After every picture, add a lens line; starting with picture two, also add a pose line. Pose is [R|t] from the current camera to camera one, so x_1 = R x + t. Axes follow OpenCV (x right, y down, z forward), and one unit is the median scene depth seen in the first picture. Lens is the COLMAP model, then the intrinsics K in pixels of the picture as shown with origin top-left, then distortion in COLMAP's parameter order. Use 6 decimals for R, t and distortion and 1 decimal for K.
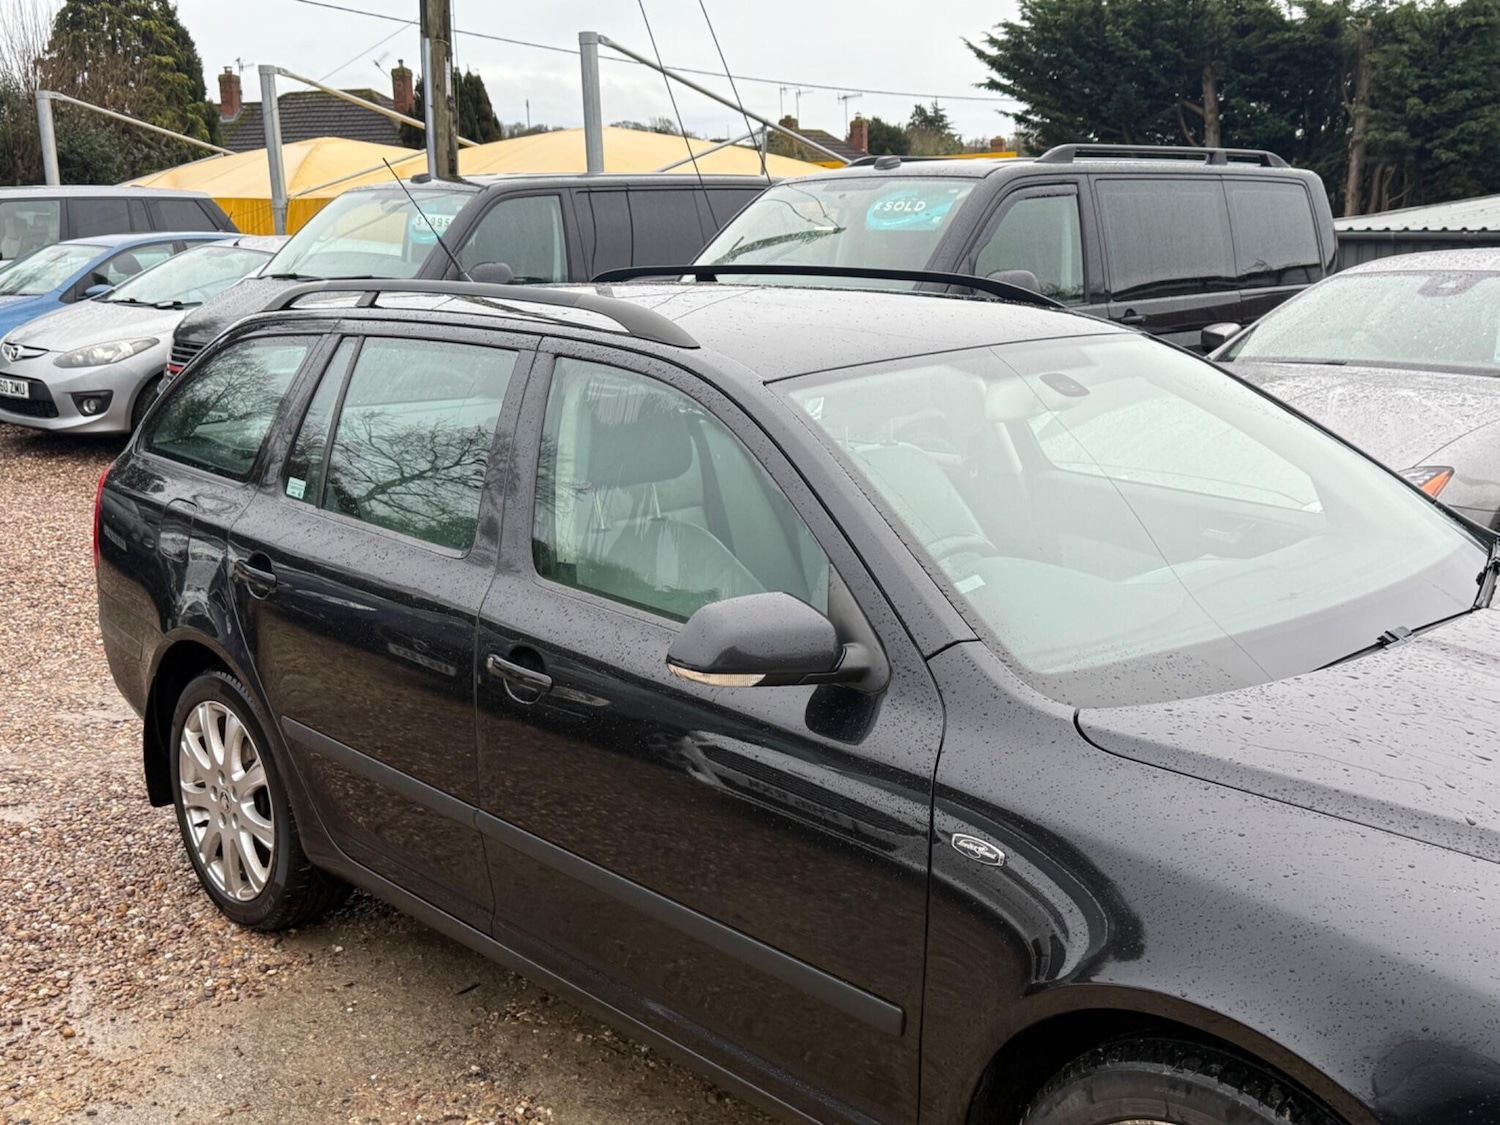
lens RADIAL K [[1670.4, 0, 750.0], [0, 1670.4, 562.5], [0, 0, 1]] dist [0.199474, -0.442045]
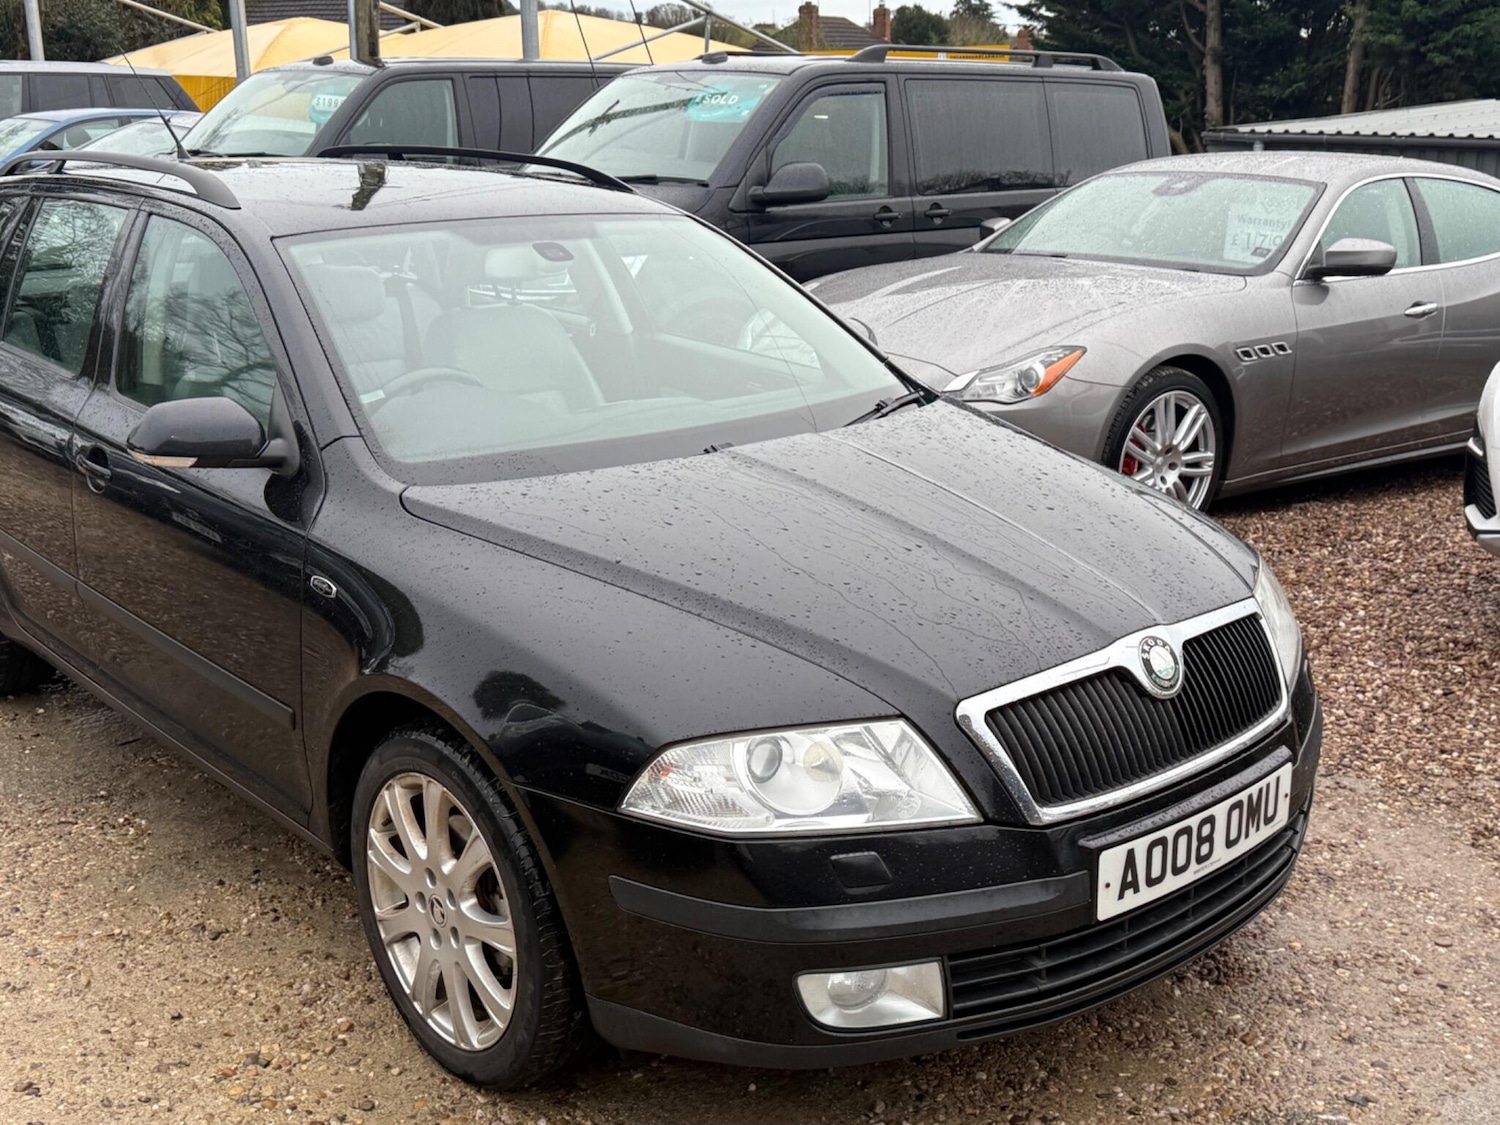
lens RADIAL K [[1670.4, 0, 750.0], [0, 1670.4, 562.5], [0, 0, 1]] dist [0.199474, -0.442045]
pose [[0.999317, 0.028545, -0.023461, 0.105320], [-0.027040, 0.997702, 0.062120, 0.011979], [0.025180, -0.061444, 0.997793, -0.070790]]
